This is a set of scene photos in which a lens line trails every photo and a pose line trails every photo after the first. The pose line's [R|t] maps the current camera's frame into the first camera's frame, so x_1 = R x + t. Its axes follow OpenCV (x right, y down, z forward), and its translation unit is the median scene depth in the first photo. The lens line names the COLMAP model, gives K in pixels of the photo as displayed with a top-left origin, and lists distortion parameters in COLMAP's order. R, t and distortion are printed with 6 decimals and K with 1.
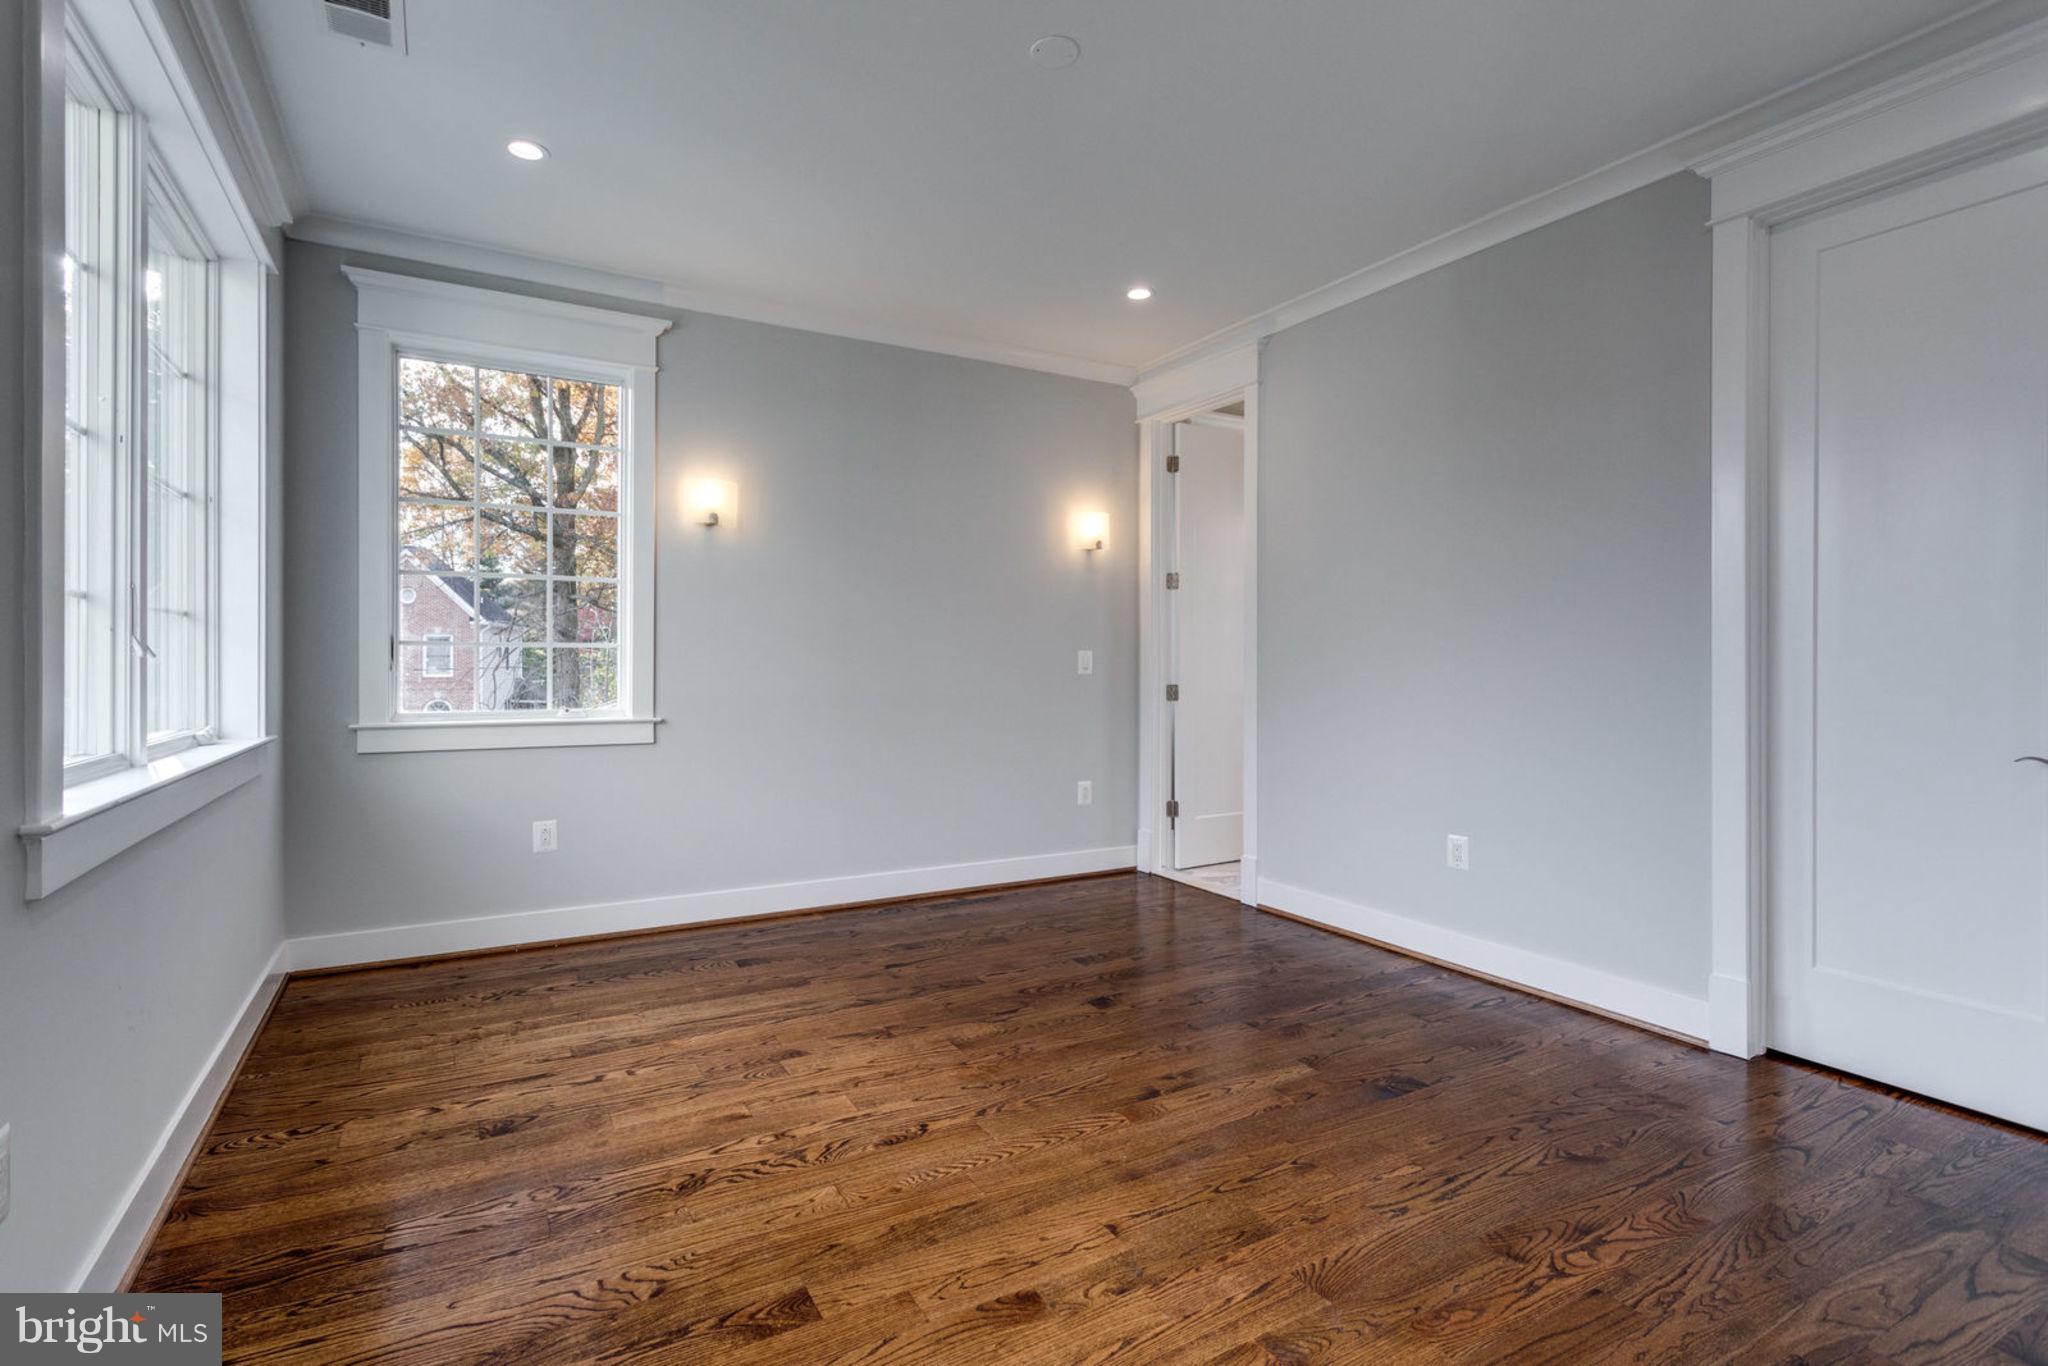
lens RADIAL K [[984.0, 0, 1029.3], [0, 984.0, 674.2], [0, 0, 1]] dist [0.007743, 0.001675]
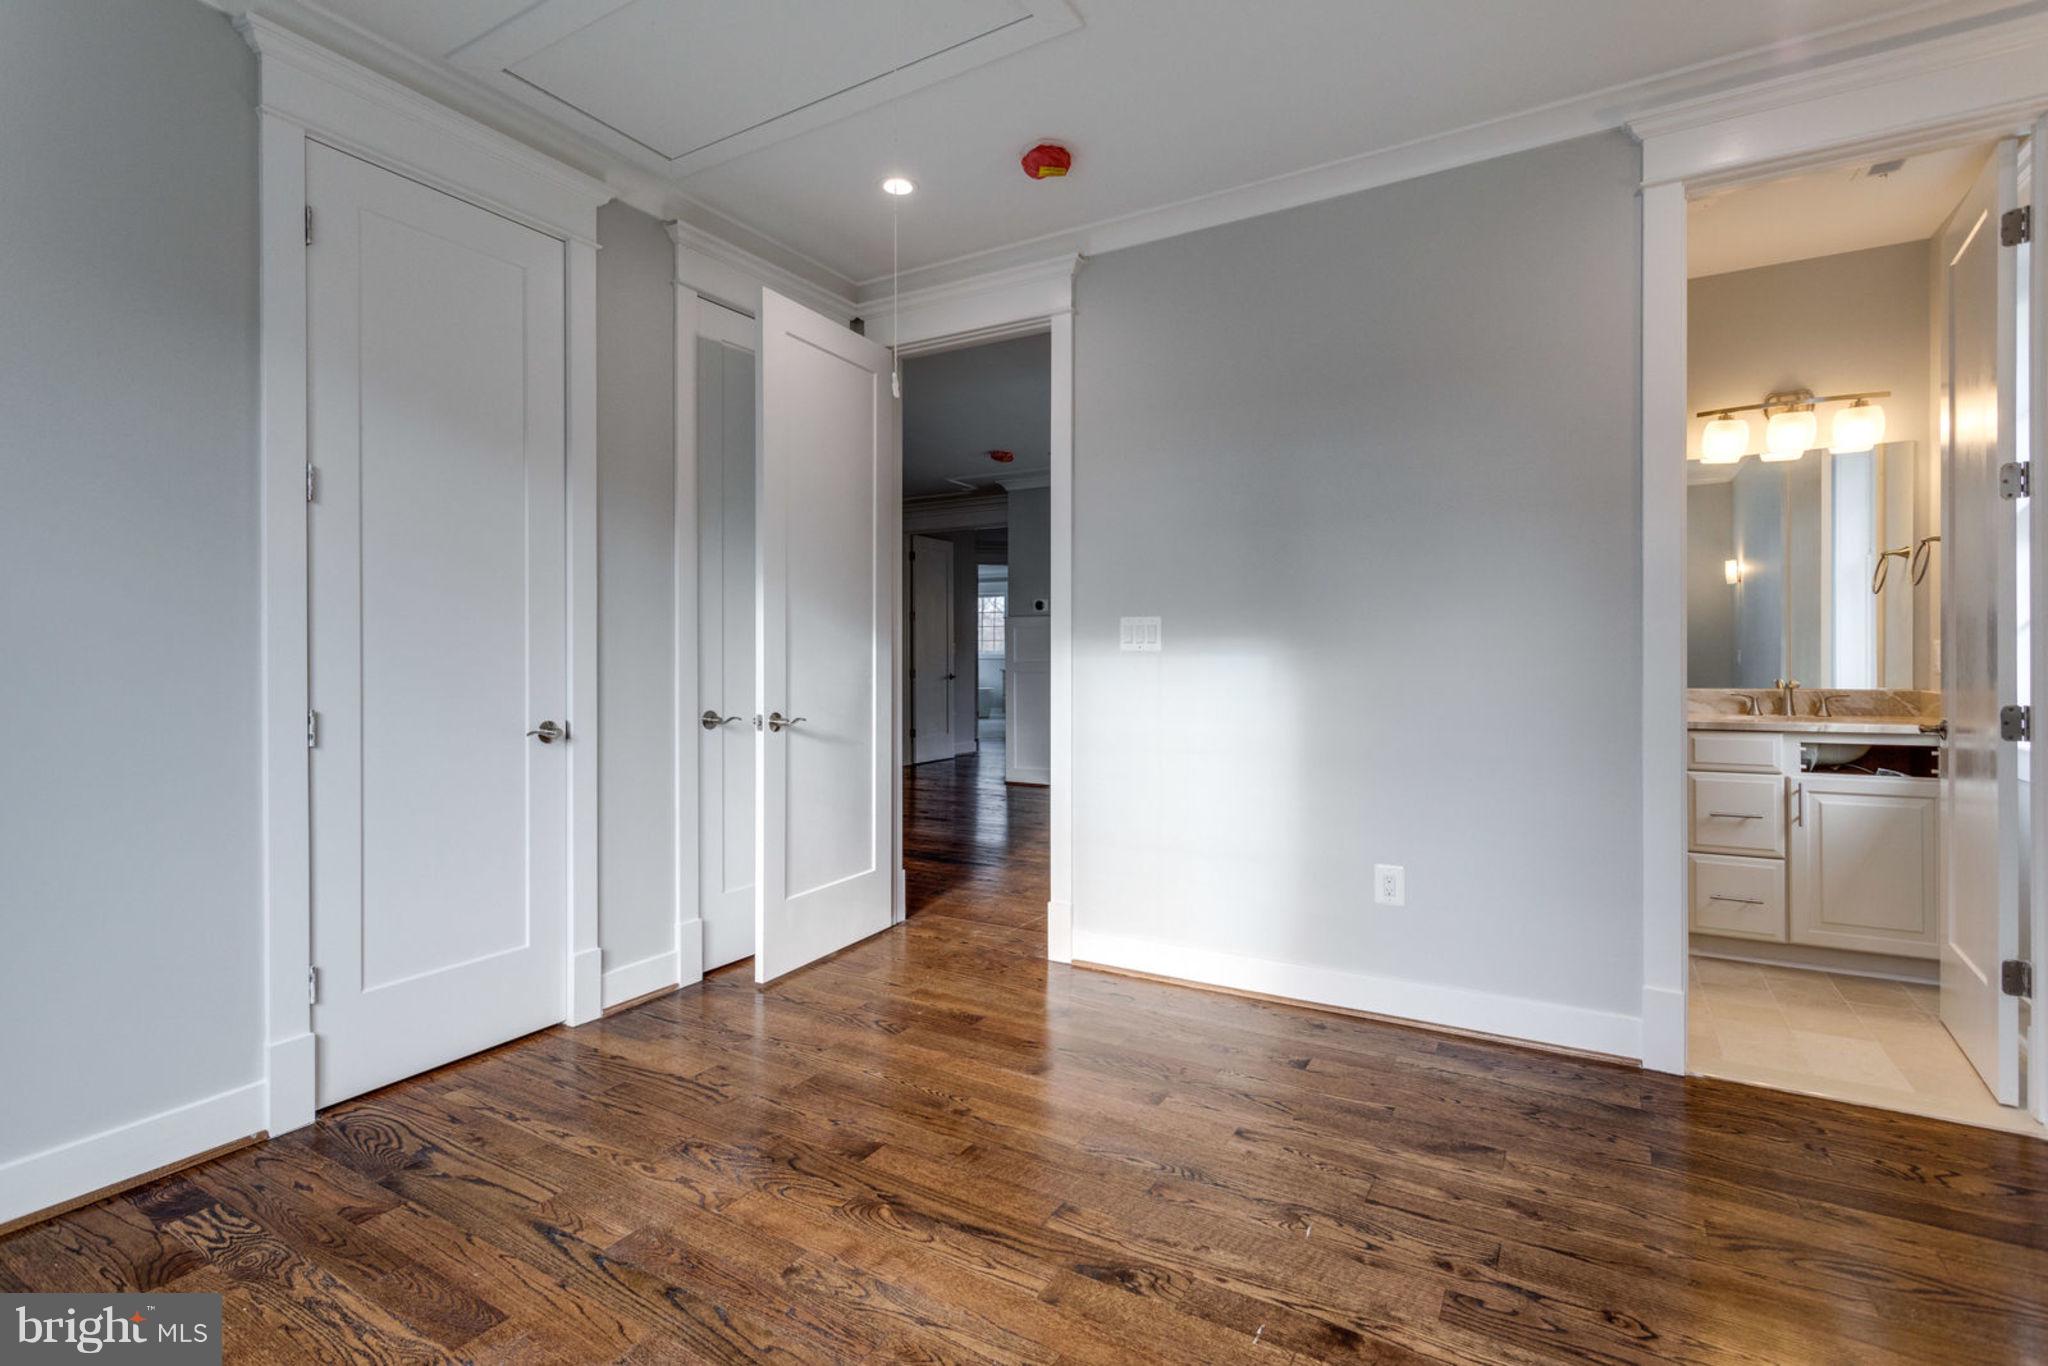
lens RADIAL K [[984.0, 0, 1029.3], [0, 984.0, 674.2], [0, 0, 1]] dist [0.007743, 0.001675]
pose [[0.884722, -0.014033, 0.465907, -0.249000], [0.014714, 0.999889, 0.002177, -0.006708], [-0.465886, 0.004929, 0.884831, 0.417217]]
